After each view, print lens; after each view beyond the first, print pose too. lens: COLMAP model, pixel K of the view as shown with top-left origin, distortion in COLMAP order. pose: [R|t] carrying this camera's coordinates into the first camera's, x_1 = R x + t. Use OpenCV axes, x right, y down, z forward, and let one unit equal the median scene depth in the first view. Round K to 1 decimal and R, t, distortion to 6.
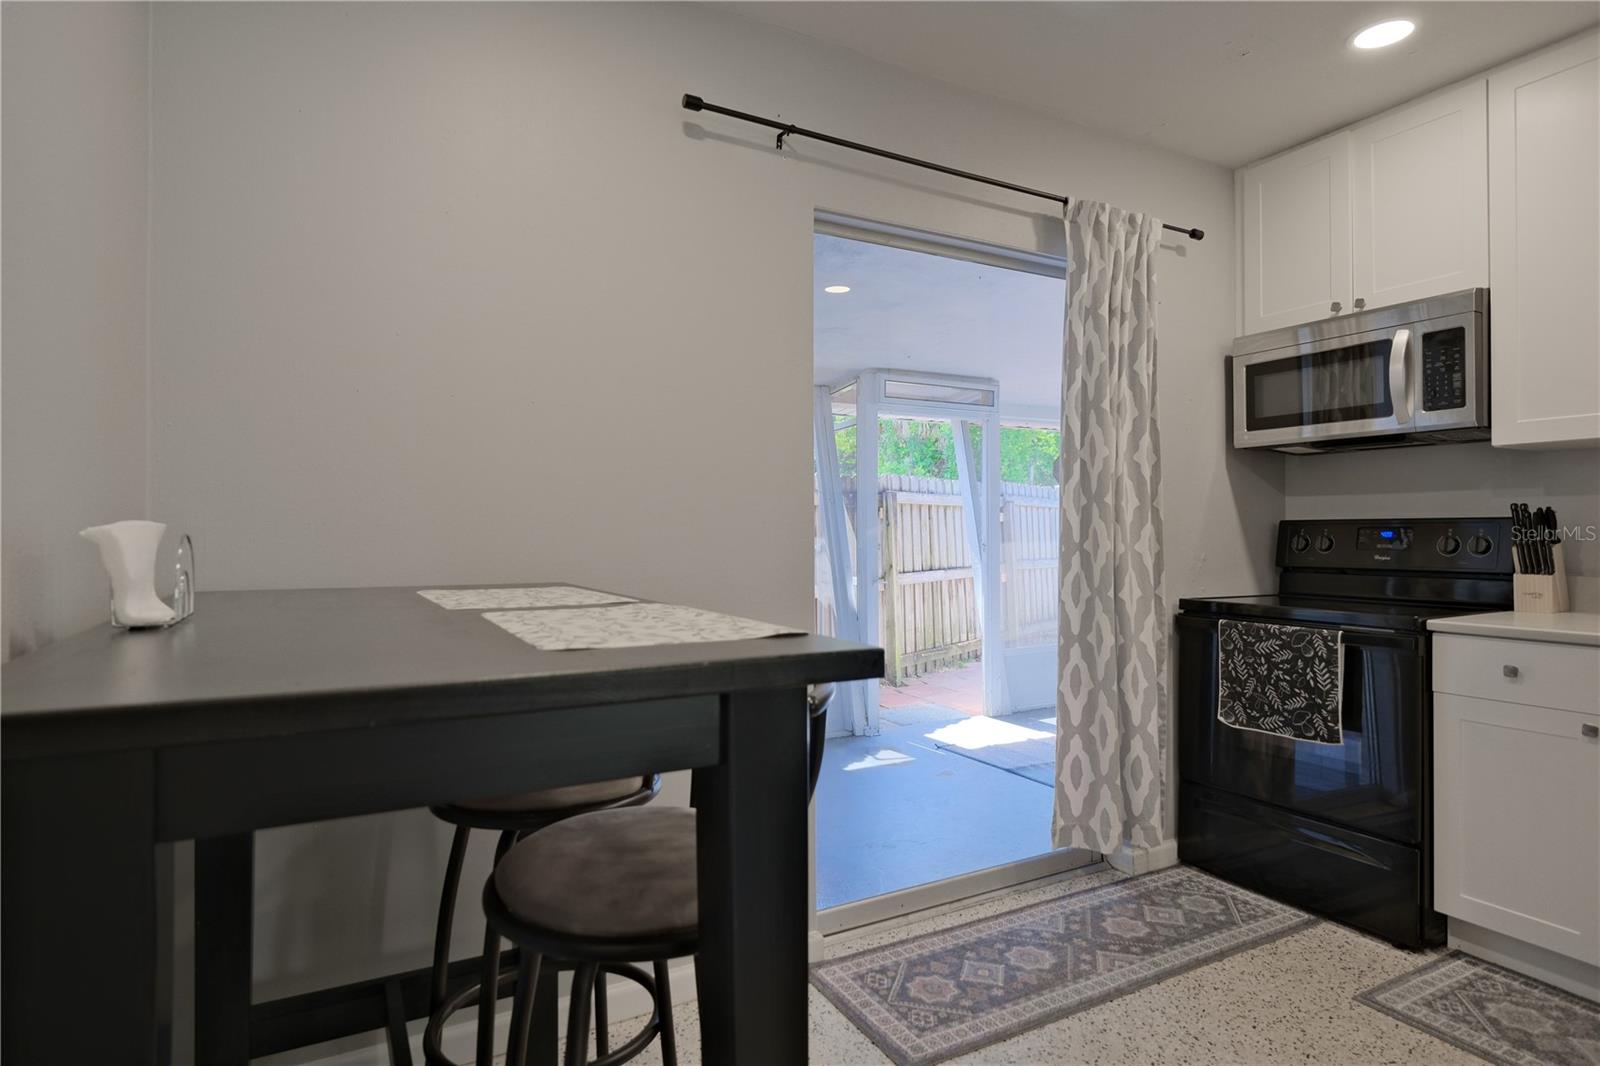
lens RADIAL K [[855.7, 0, 800.0], [0, 855.7, 533.0], [0, 0, 1]] dist [0.000521, 0.000123]
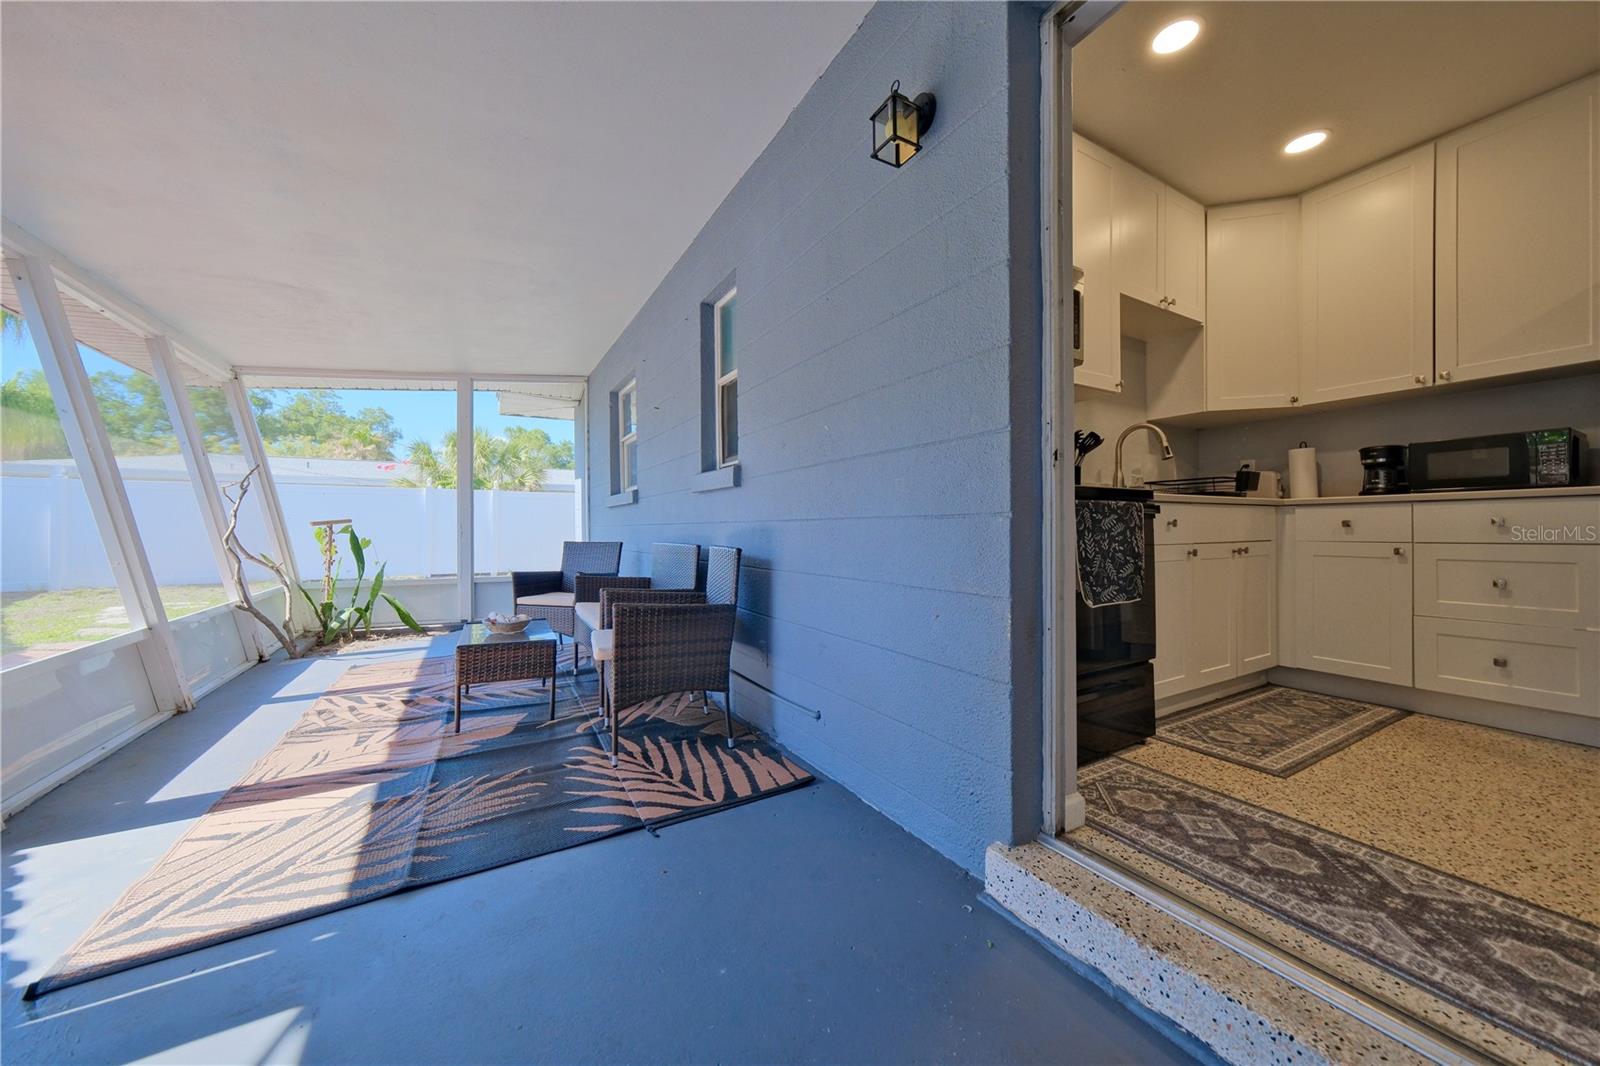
lens RADIAL K [[565.7, 0, 804.1], [0, 565.7, 528.6], [0, 0, 1]] dist [-0.006227, 0.005225]
pose [[-0.033395, 0.004201, 0.999433, -0.048561], [0.003528, 0.999985, -0.004085, 0.051814], [-0.999436, 0.003389, -0.033409, 0.507835]]
